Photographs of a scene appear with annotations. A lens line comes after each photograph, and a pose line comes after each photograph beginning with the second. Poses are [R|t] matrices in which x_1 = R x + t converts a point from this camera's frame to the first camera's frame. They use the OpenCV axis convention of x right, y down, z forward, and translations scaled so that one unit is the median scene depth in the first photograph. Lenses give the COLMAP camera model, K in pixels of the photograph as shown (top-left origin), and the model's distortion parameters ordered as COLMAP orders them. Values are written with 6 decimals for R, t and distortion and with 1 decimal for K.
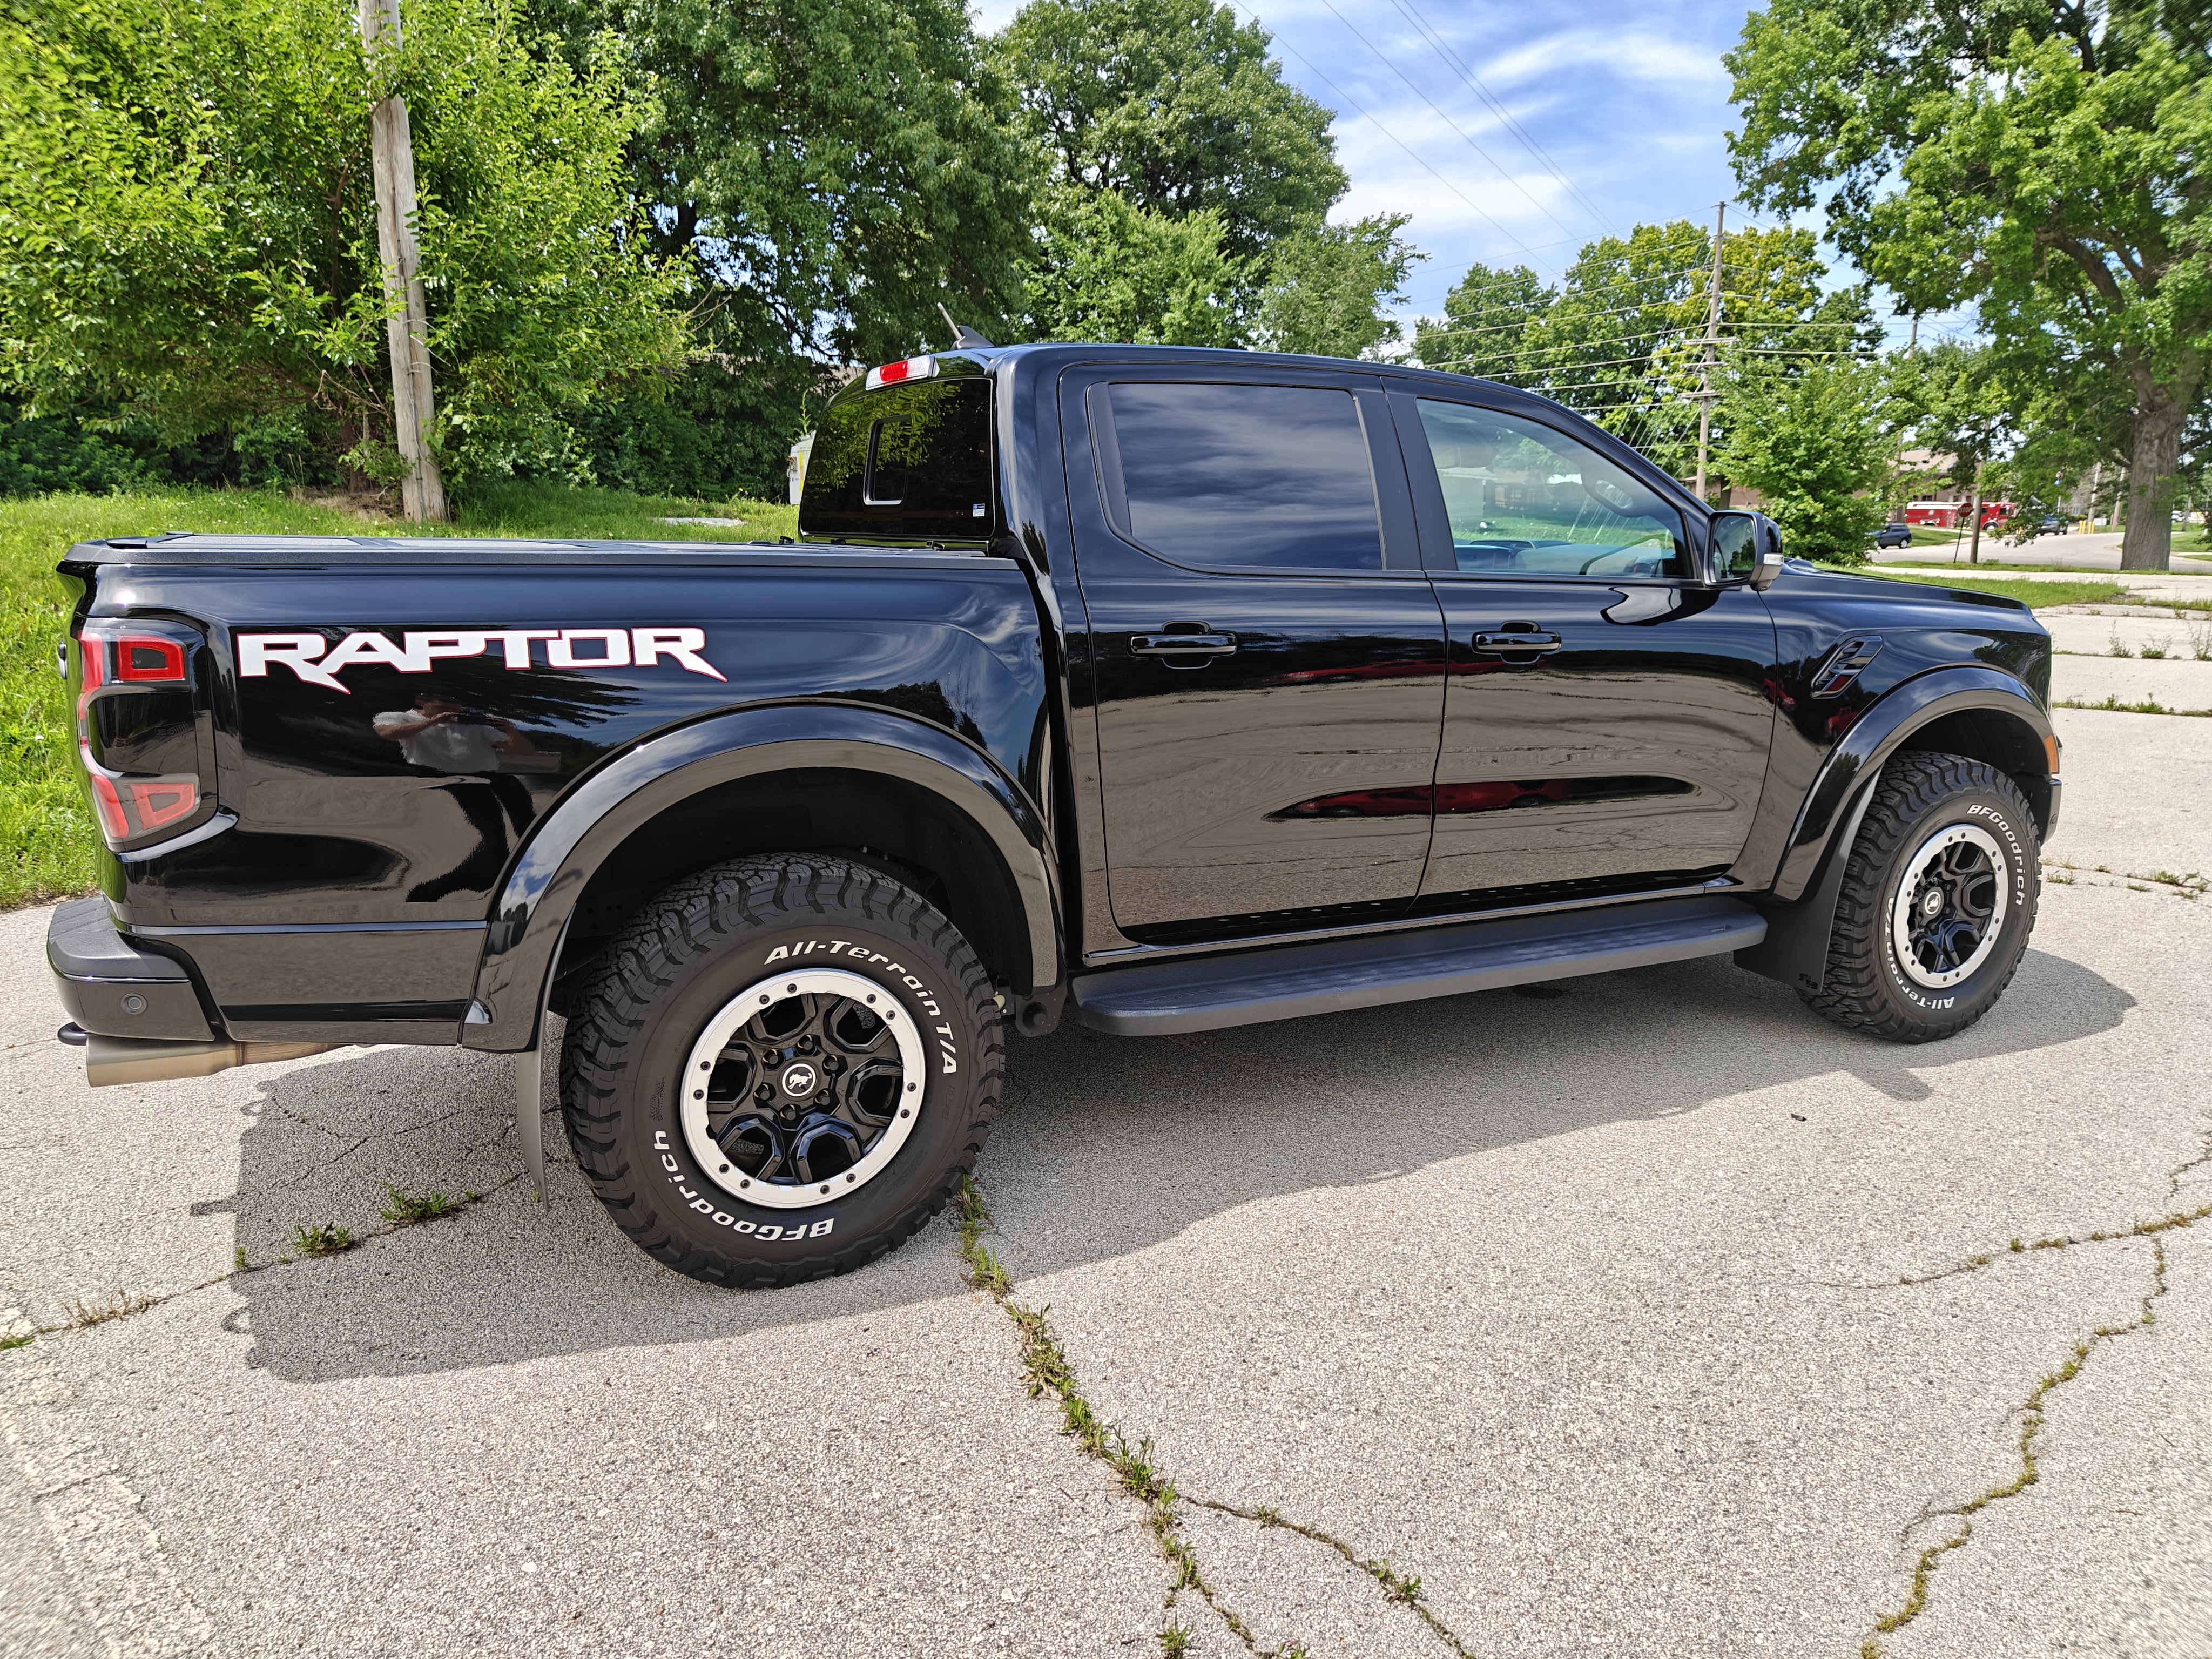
lens RADIAL K [[1542.9, 0, 1106.0], [0, 1542.9, 829.5], [0, 0, 1]] dist [0.014604, -0.005585]
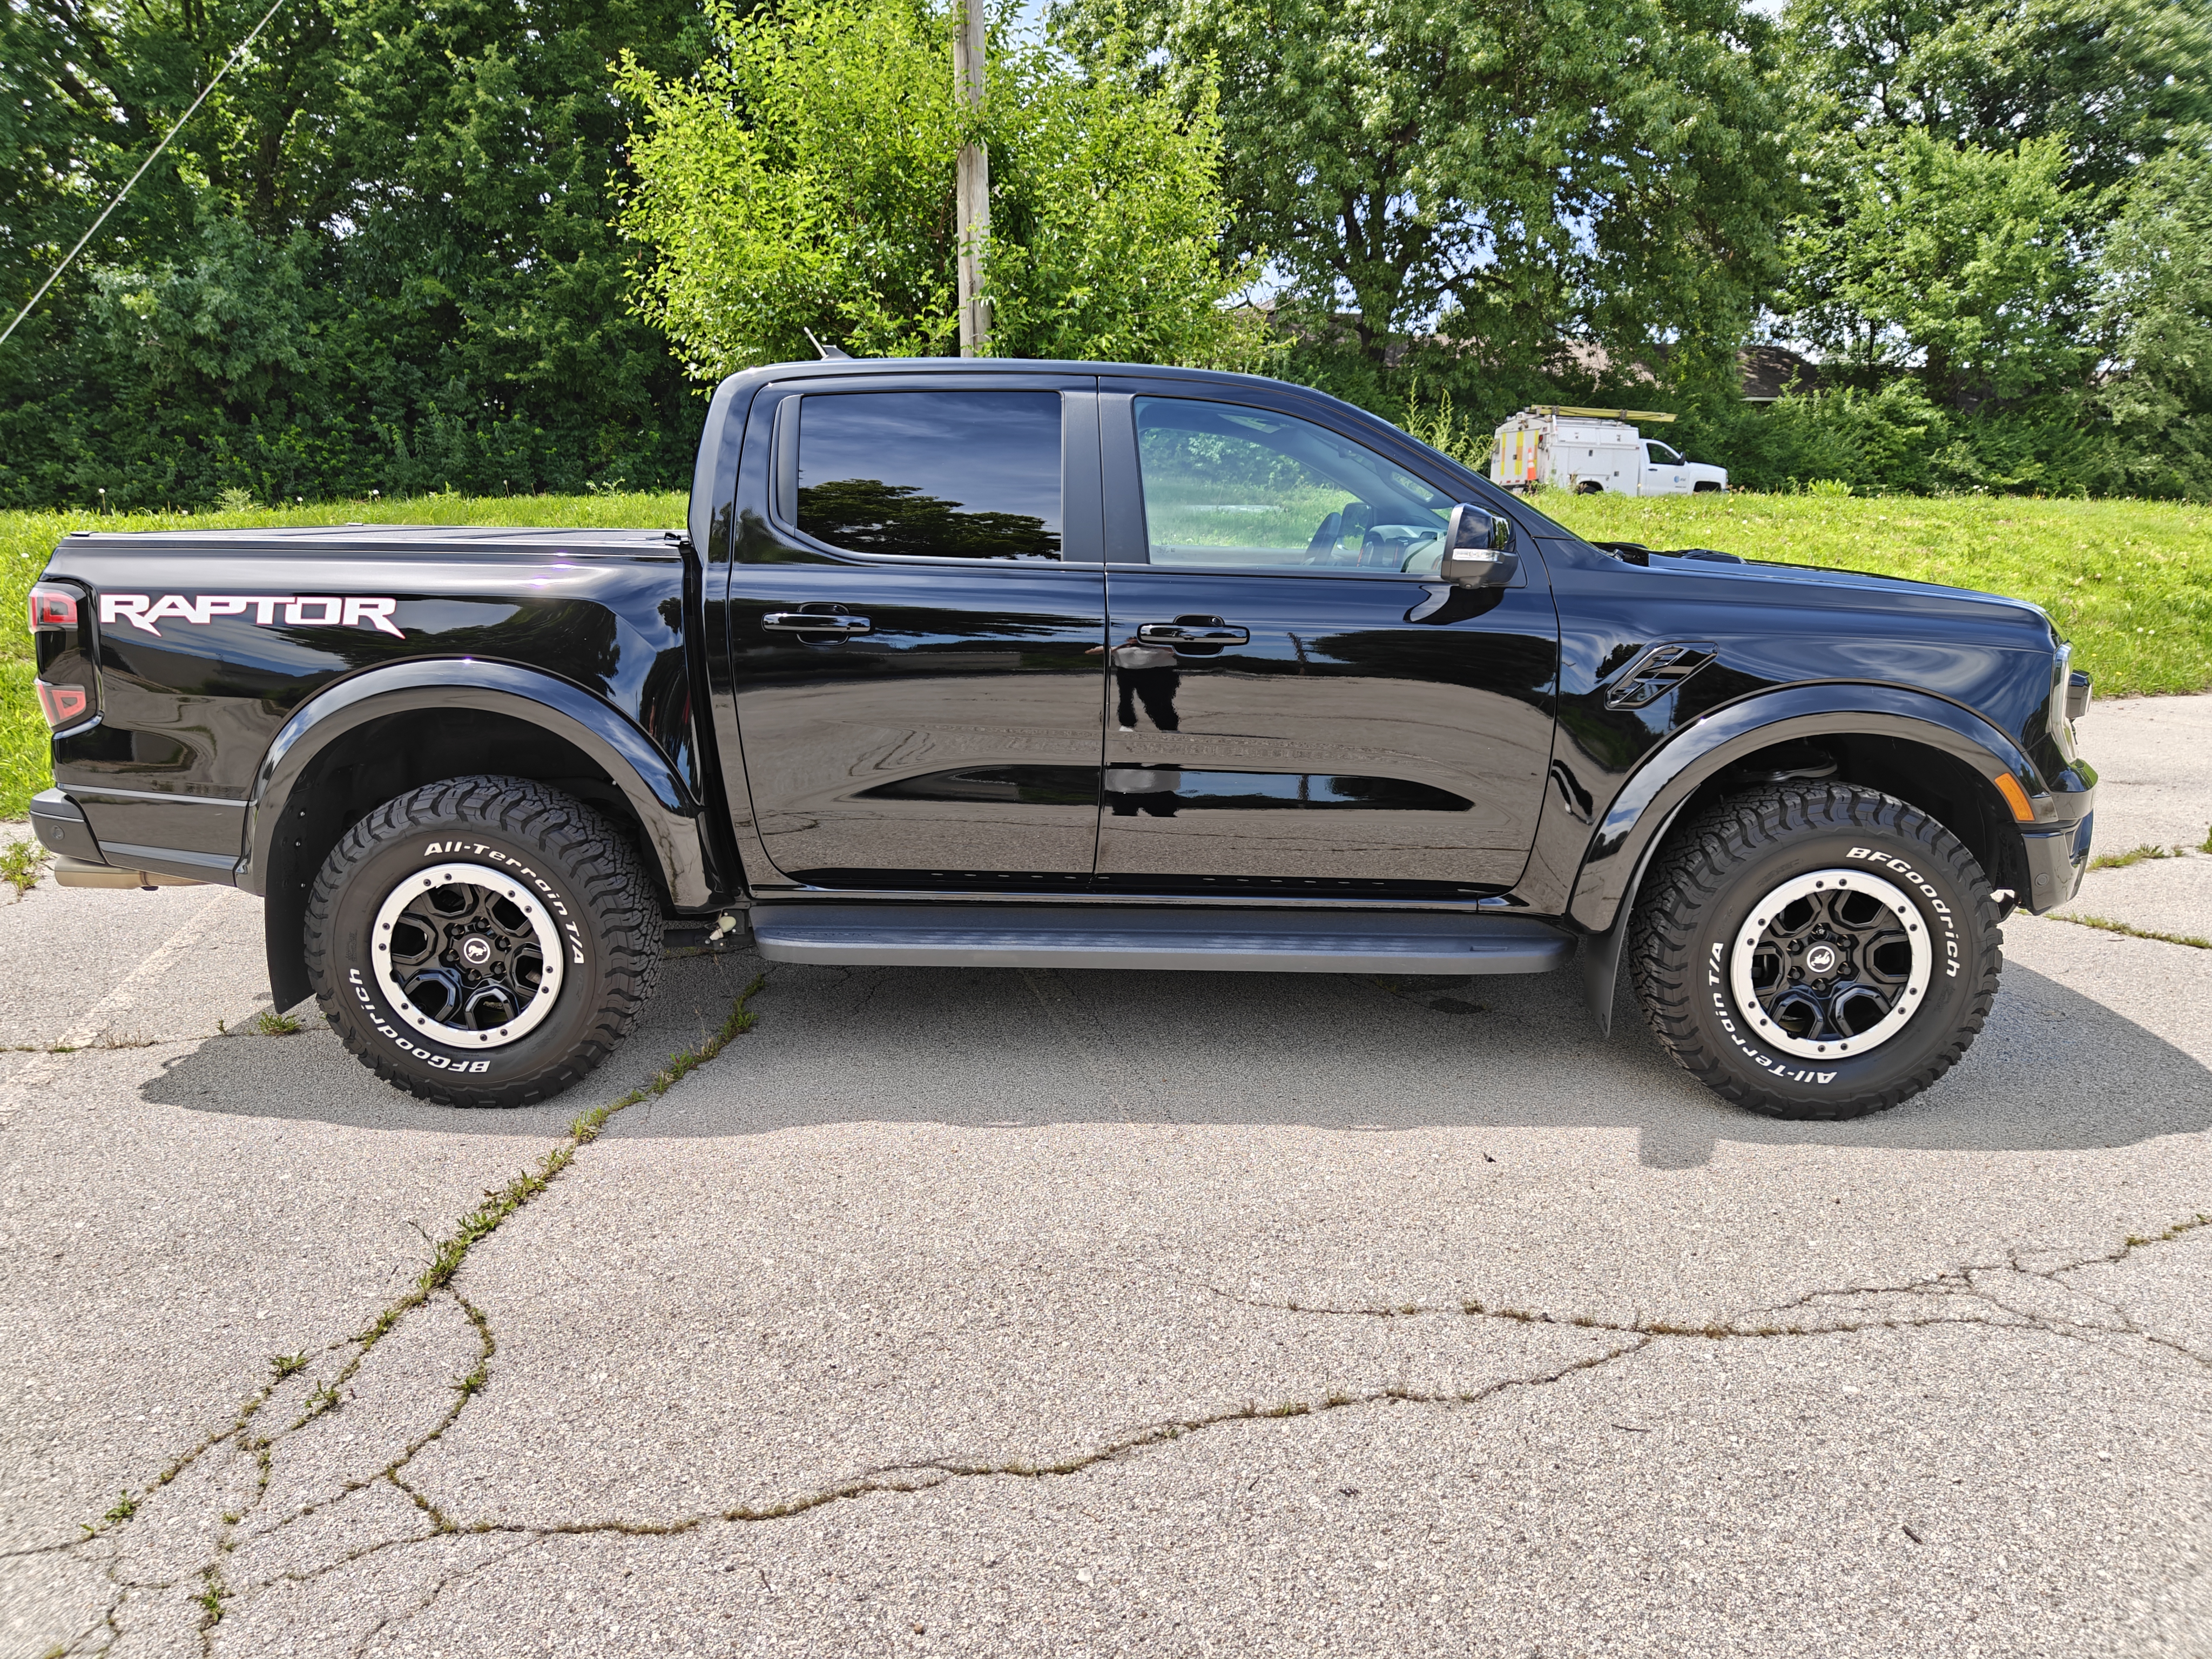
lens RADIAL K [[1544.8, 0, 1137.8], [0, 1544.8, 849.2], [0, 0, 1]] dist [-0.012598, 0.024506]
pose [[0.885933, 0.097482, -0.453454, 0.225743], [-0.086383, 0.995237, 0.045182, -0.007452], [0.455699, -0.000858, 0.890134, 0.026743]]
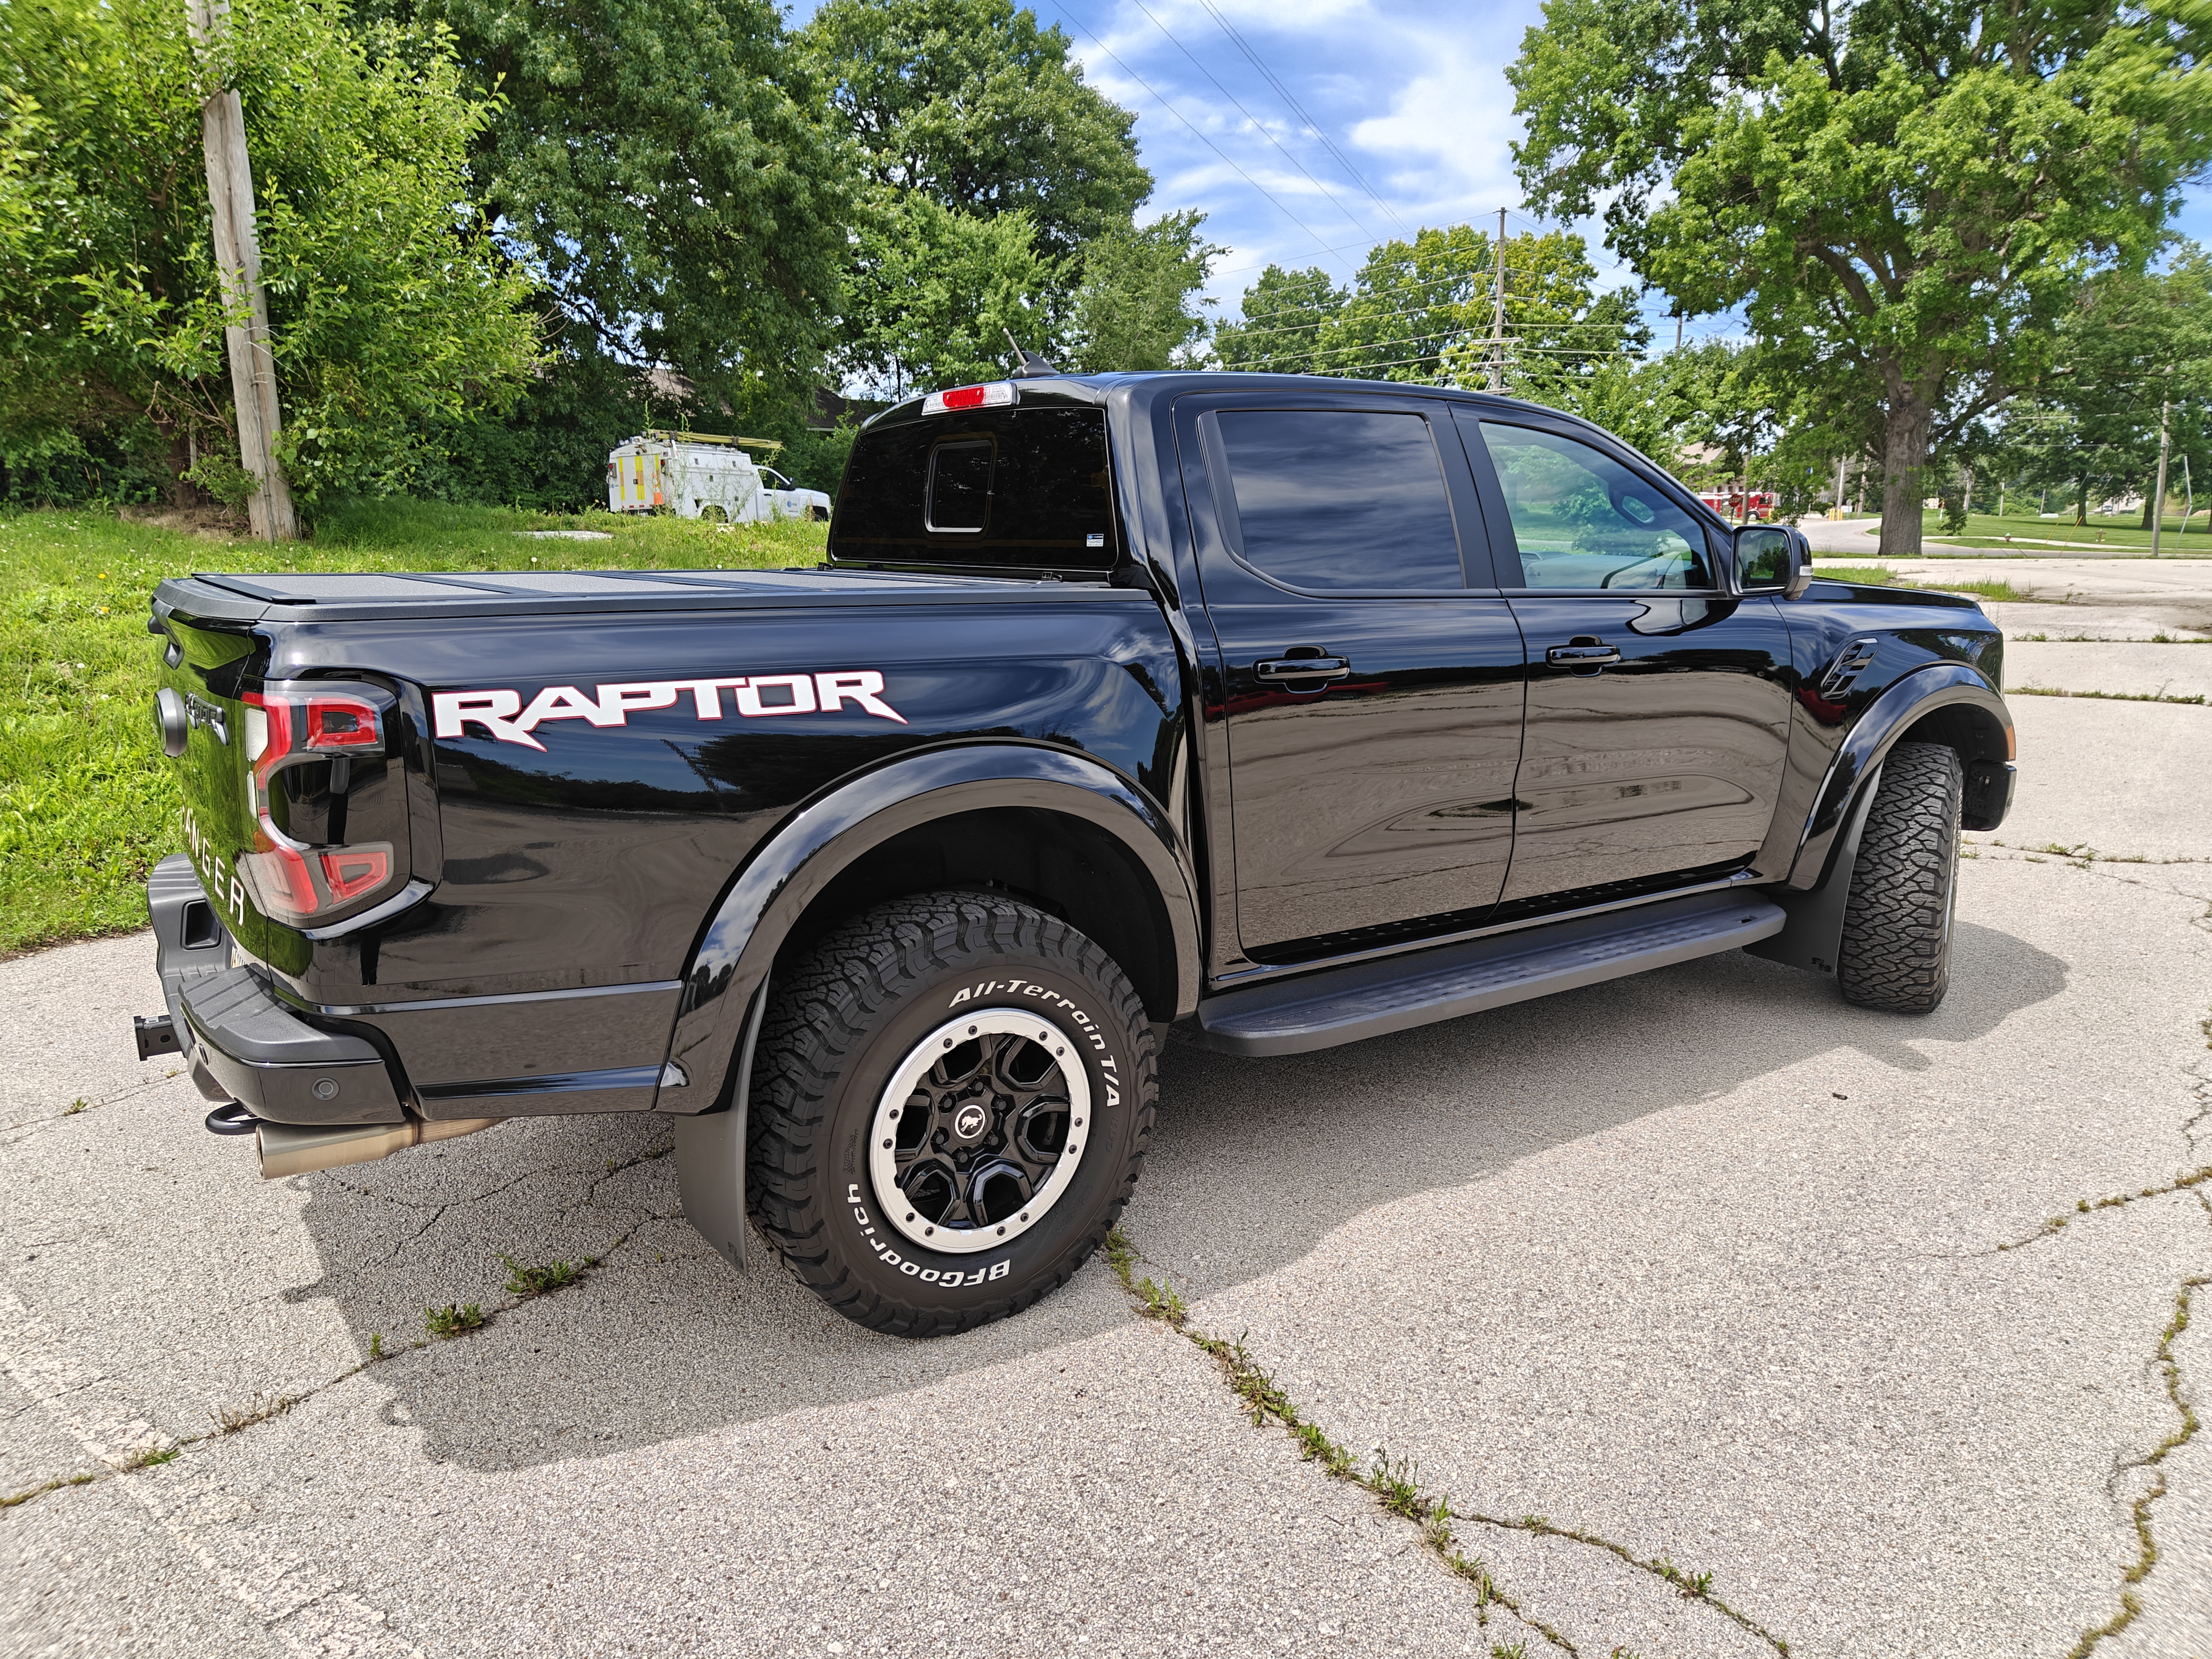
lens RADIAL K [[1540.4, 0, 1104.3], [0, 1540.4, 821.0], [0, 0, 1]] dist [0.018504, -0.006069]
pose [[0.992240, -0.037566, 0.118524, -0.058012], [0.038059, 0.999274, -0.001892, -0.006574], [-0.118367, 0.006388, 0.992949, 0.002154]]
